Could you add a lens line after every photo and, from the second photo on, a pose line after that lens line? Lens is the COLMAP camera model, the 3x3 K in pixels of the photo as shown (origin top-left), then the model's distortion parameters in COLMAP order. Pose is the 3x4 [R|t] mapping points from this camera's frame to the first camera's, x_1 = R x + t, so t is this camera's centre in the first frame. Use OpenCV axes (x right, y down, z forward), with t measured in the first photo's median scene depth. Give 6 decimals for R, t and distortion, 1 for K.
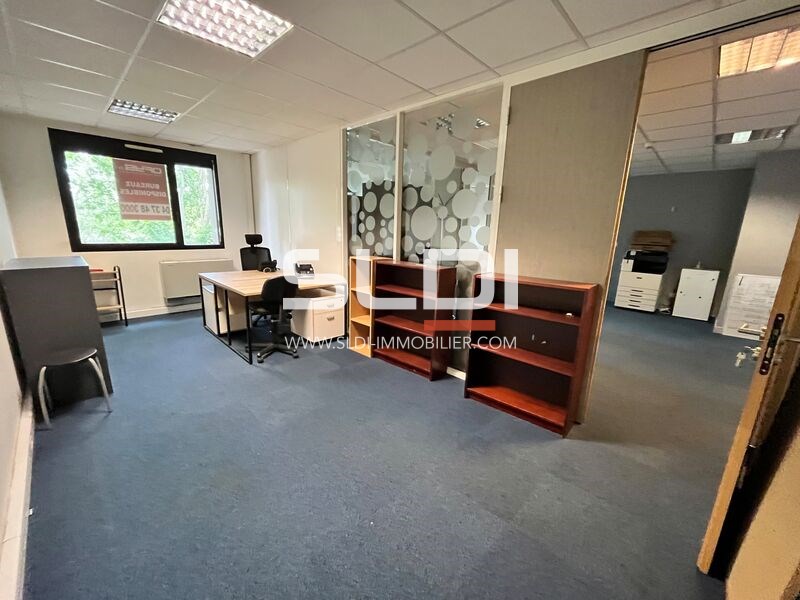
lens RADIAL K [[322.8, 0, 397.3], [0, 322.8, 301.9], [0, 0, 1]] dist [-0.004423, -0.000604]
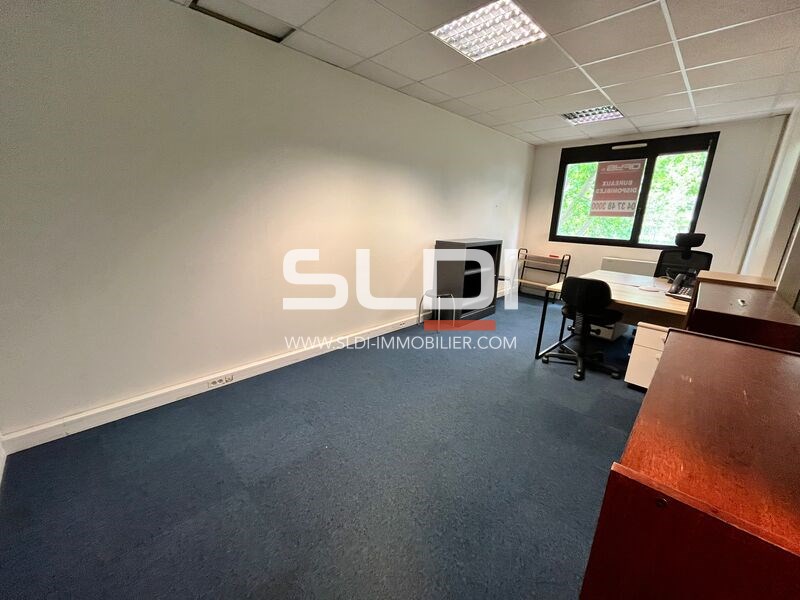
lens RADIAL K [[322.8, 0, 397.0], [0, 322.8, 301.3], [0, 0, 1]] dist [-0.004423, -0.000604]
pose [[-0.018508, 0.234448, -0.971952, 0.329856], [-0.247500, 0.940789, 0.231644, -0.065829], [0.968711, 0.244845, 0.040614, 0.355307]]
